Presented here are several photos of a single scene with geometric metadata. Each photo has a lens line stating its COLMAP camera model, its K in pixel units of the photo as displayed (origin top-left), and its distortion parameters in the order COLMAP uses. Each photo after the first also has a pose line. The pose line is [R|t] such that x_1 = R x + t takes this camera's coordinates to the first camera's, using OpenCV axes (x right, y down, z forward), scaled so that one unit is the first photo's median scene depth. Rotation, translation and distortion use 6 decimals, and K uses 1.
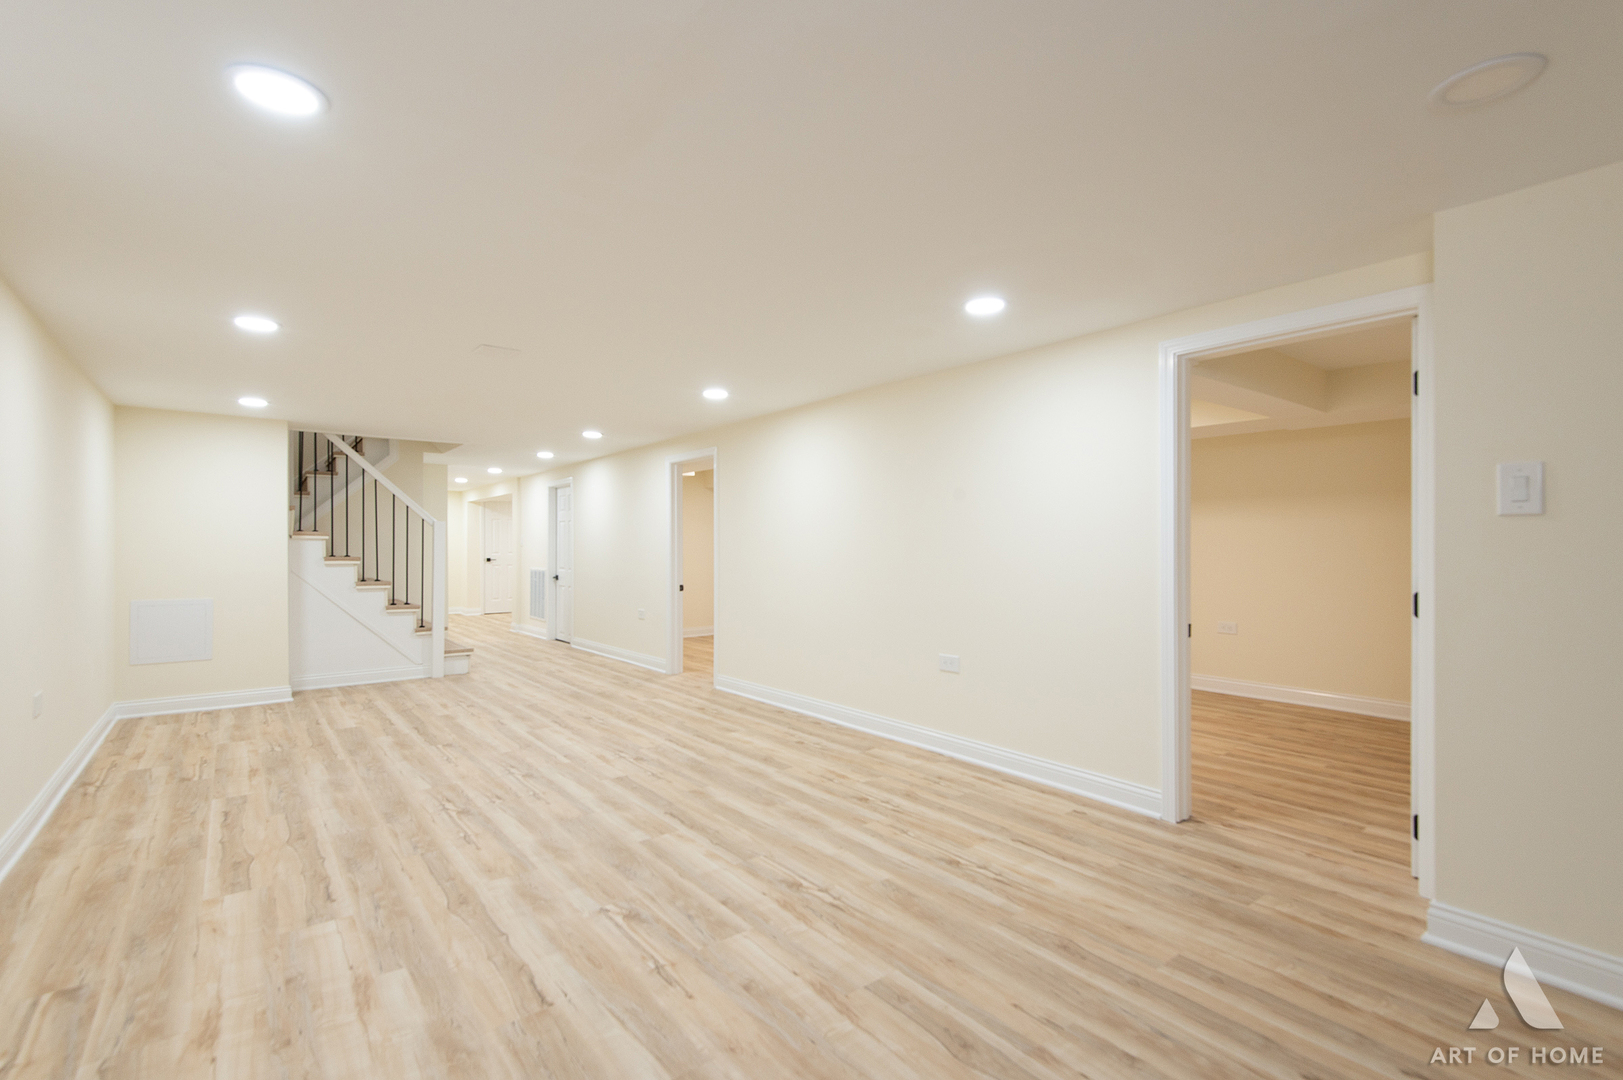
lens RADIAL K [[744.2, 0, 808.7], [0, 744.2, 541.7], [0, 0, 1]] dist [0.022163, -0.003166]
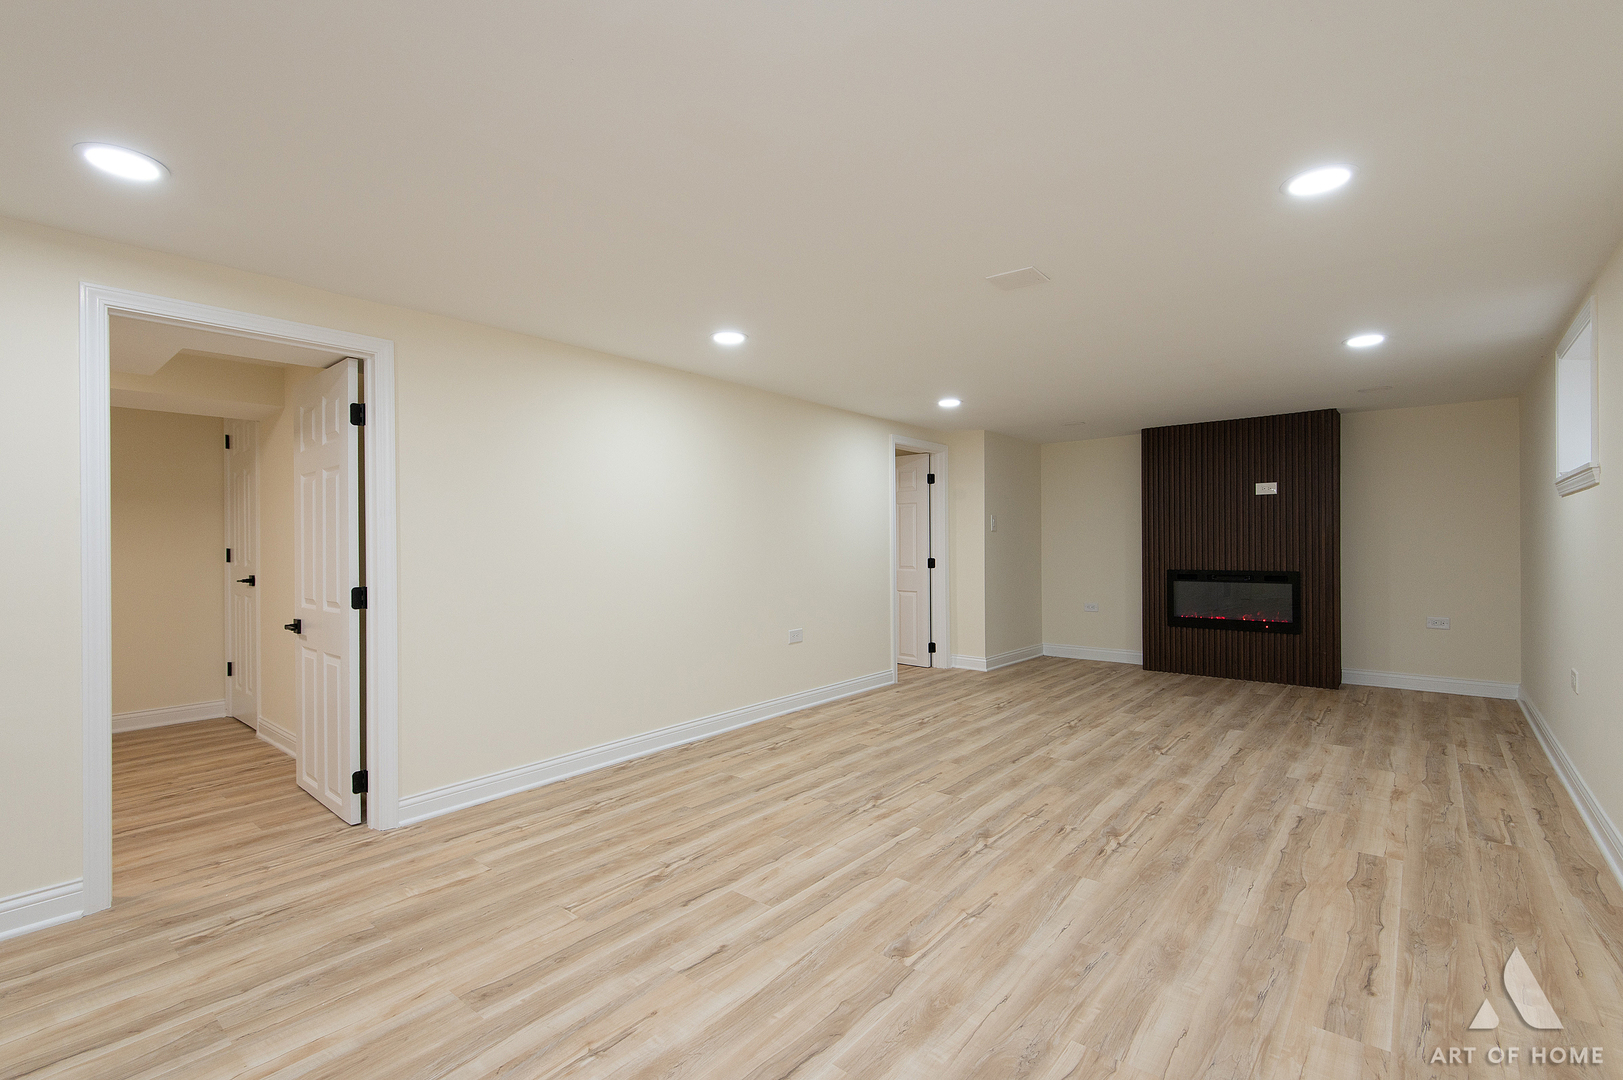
lens RADIAL K [[744.2, 0, 808.2], [0, 744.2, 536.7], [0, 0, 1]] dist [0.022163, -0.003166]
pose [[-0.229830, 0.010626, 0.973173, -1.308514], [-0.000621, 0.999939, -0.011065, 0.018158], [-0.973231, -0.003148, -0.229809, 1.635265]]
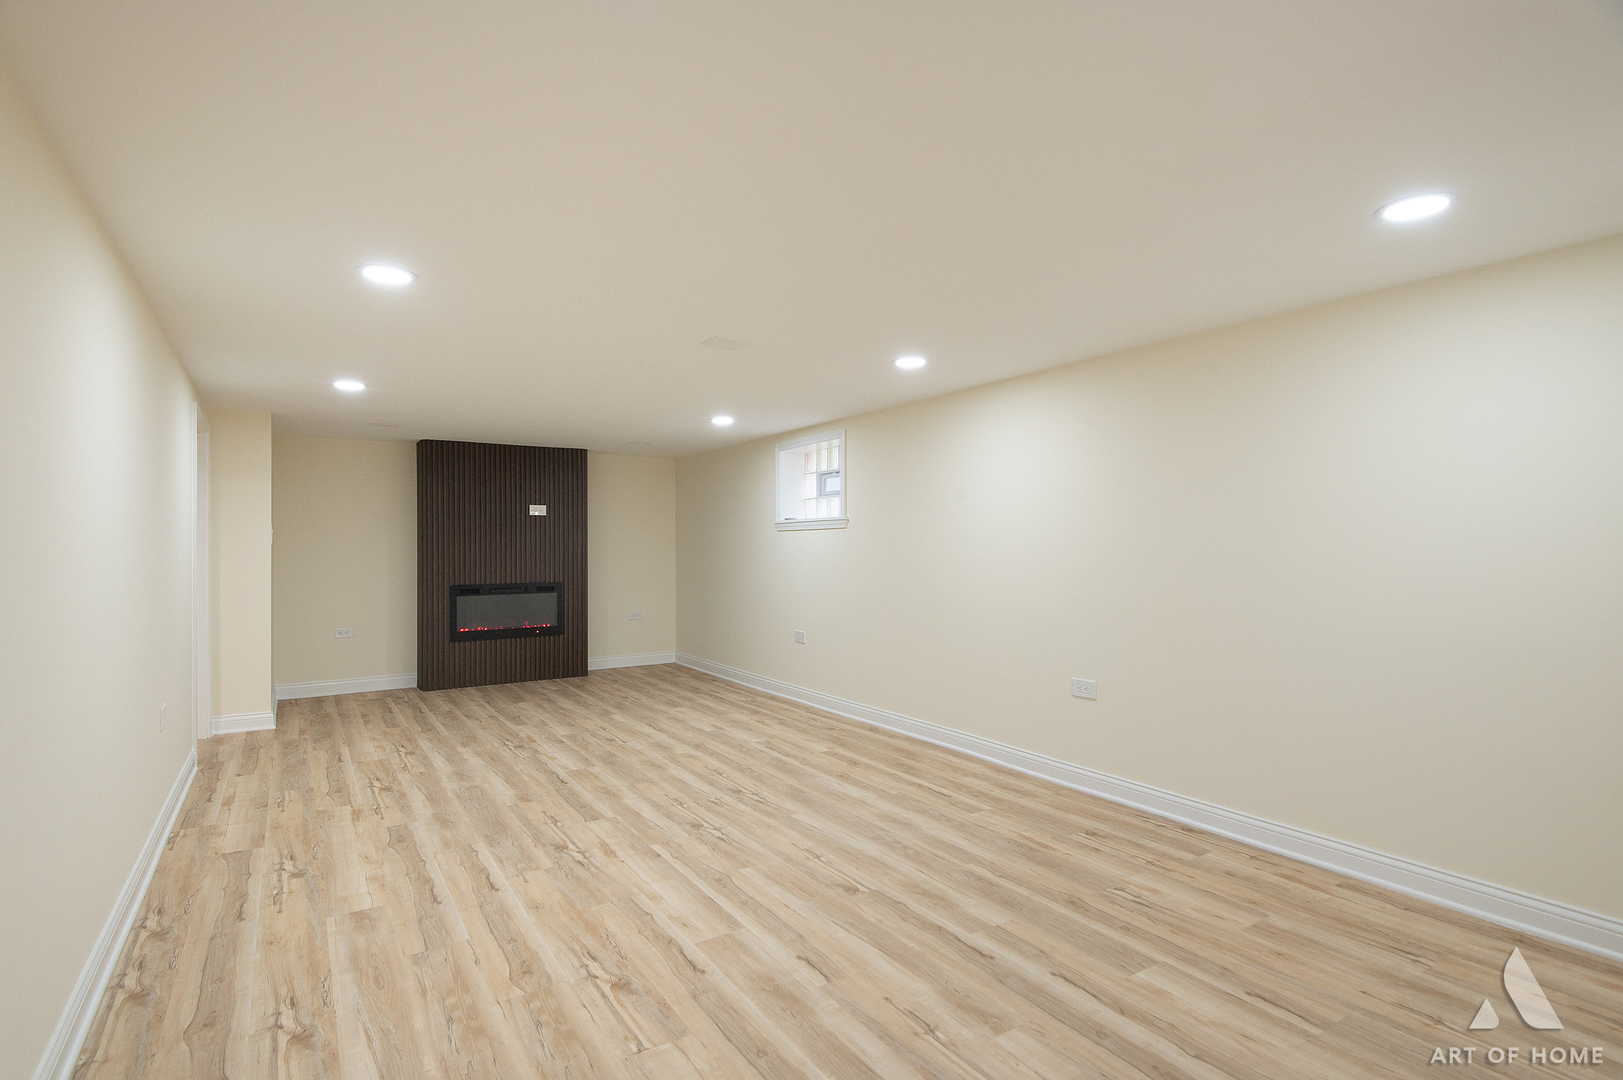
lens RADIAL K [[799.2, 0, 819.2], [0, 799.2, 549.9], [0, 0, 1]] dist [0.025096, -0.003807]
pose [[-0.997546, 0.006481, 0.069713, -0.704663], [0.006538, 0.999978, 0.000592, -0.007024], [-0.069708, 0.001047, -0.997567, 2.312645]]
